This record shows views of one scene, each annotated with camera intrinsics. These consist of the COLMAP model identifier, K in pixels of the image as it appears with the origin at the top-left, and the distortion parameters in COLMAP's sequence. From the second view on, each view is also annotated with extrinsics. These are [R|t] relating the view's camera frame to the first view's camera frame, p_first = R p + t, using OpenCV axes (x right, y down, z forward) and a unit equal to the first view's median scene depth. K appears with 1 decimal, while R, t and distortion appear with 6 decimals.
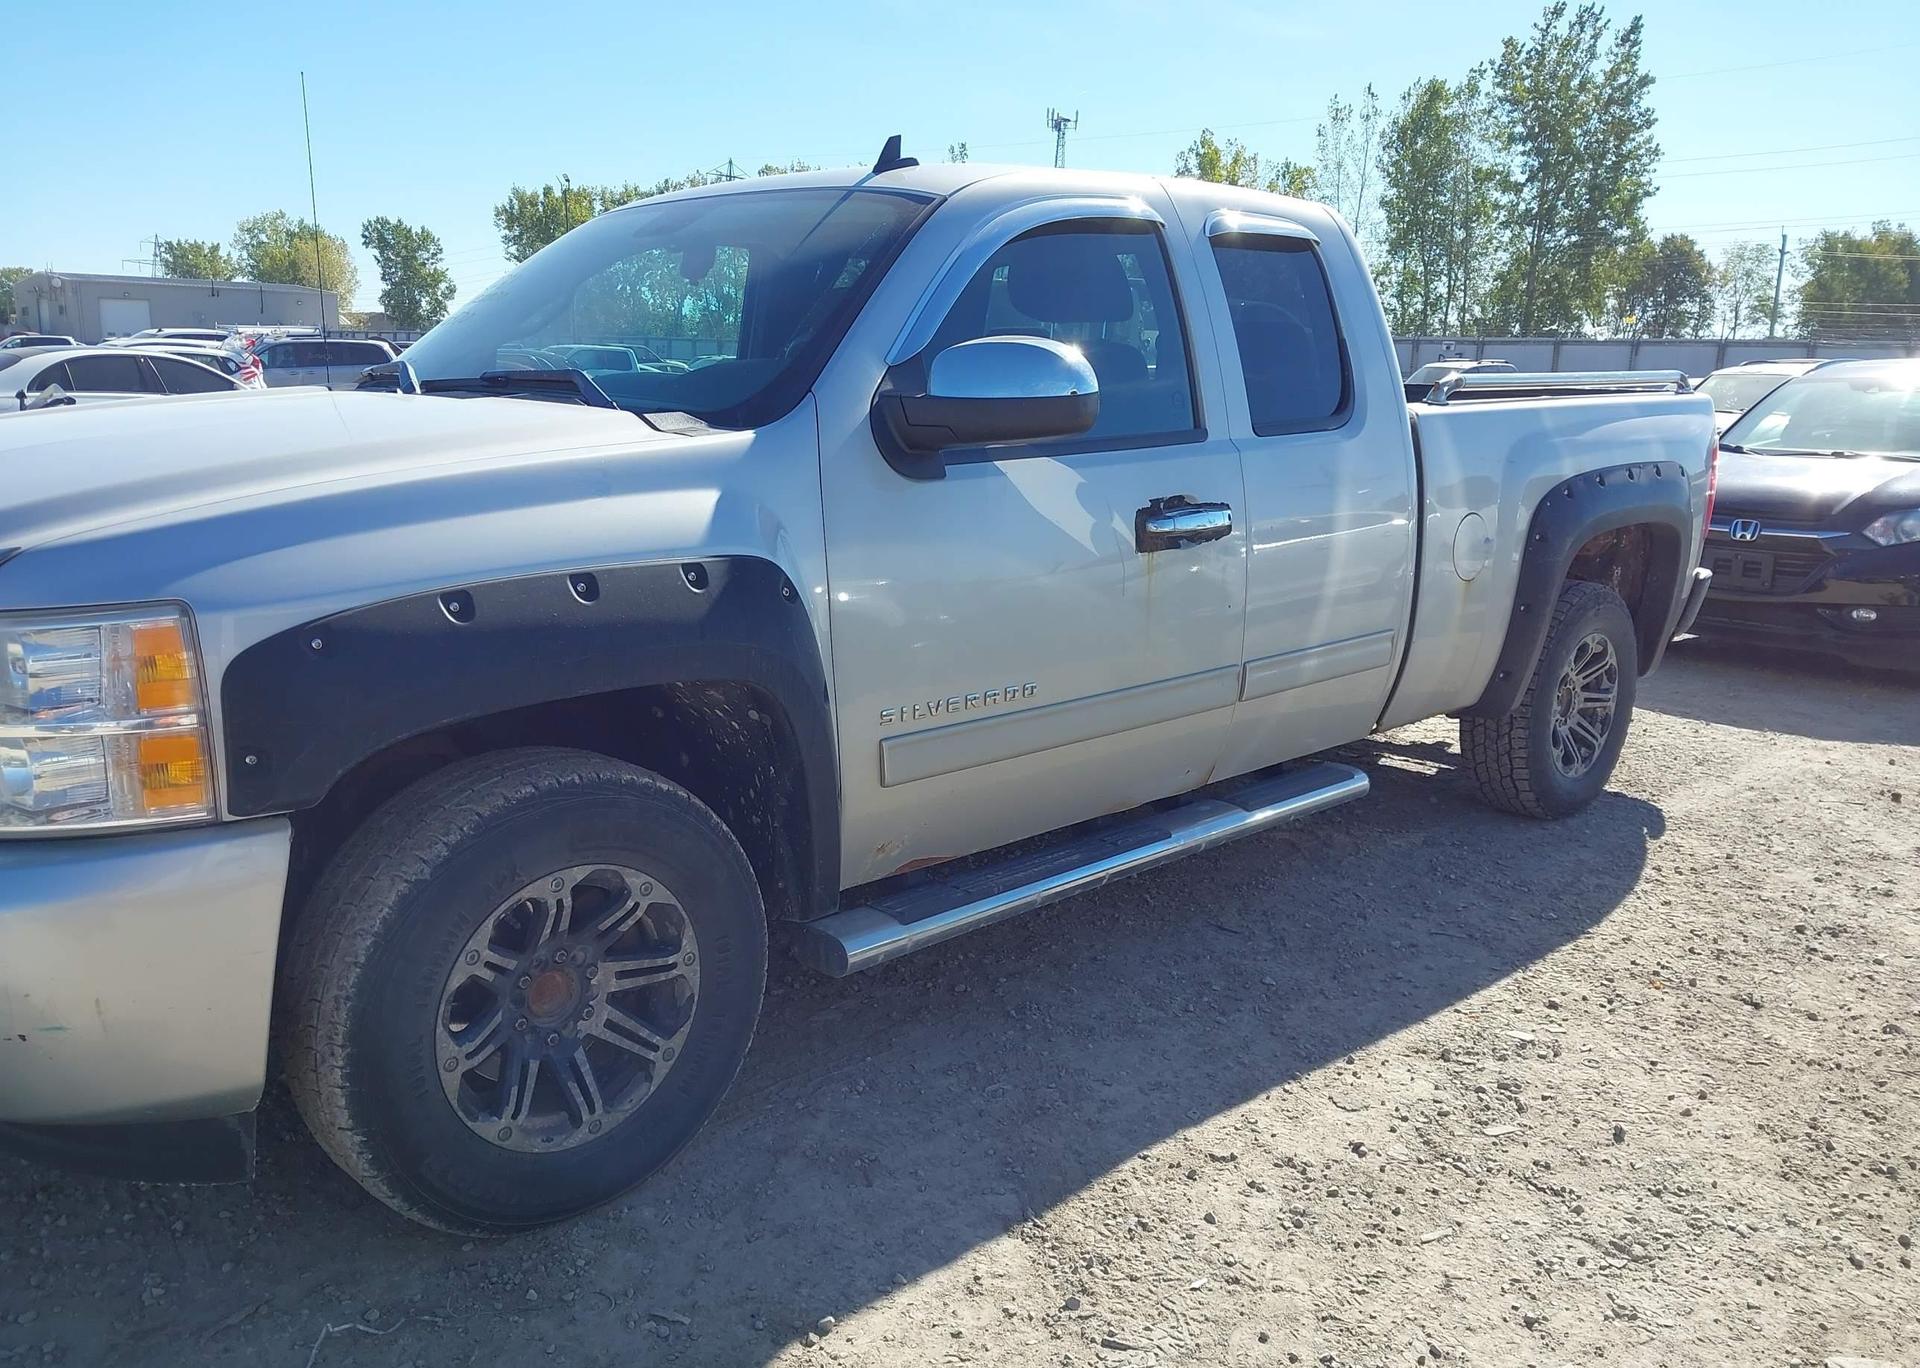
lens RADIAL K [[1544.3, 0, 956.8], [0, 1544.3, 680.9], [0, 0, 1]] dist [0.022095, -0.027049]
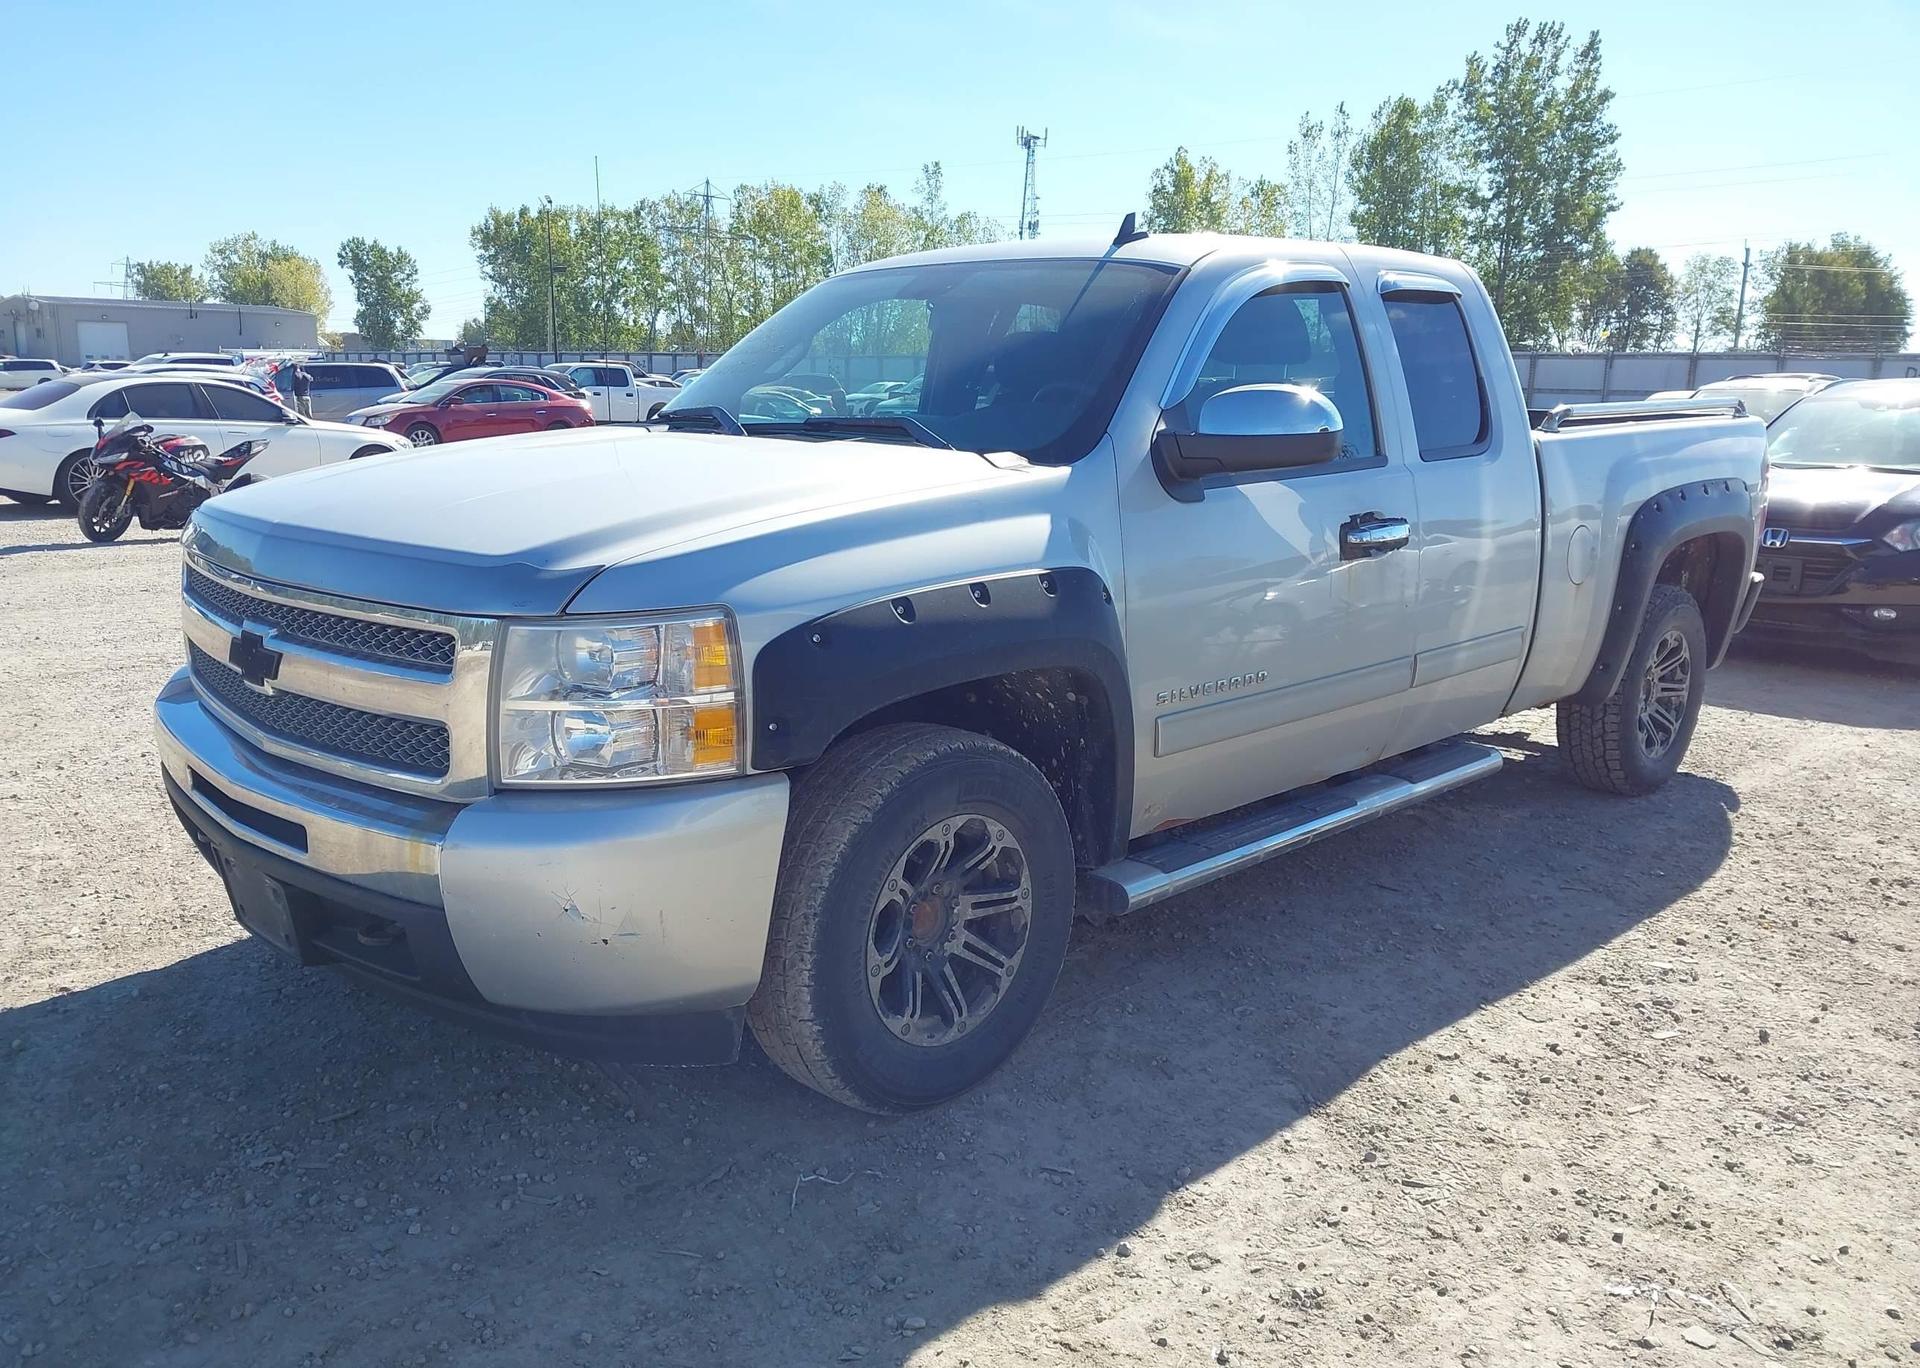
lens RADIAL K [[1544.3, 0, 956.6], [0, 1544.3, 679.5], [0, 0, 1]] dist [0.022095, -0.027049]
pose [[0.999775, -0.010699, 0.018325, -0.152053], [0.010890, 0.999887, -0.010331, 0.012827], [-0.018212, 0.010528, 0.999779, -0.139340]]
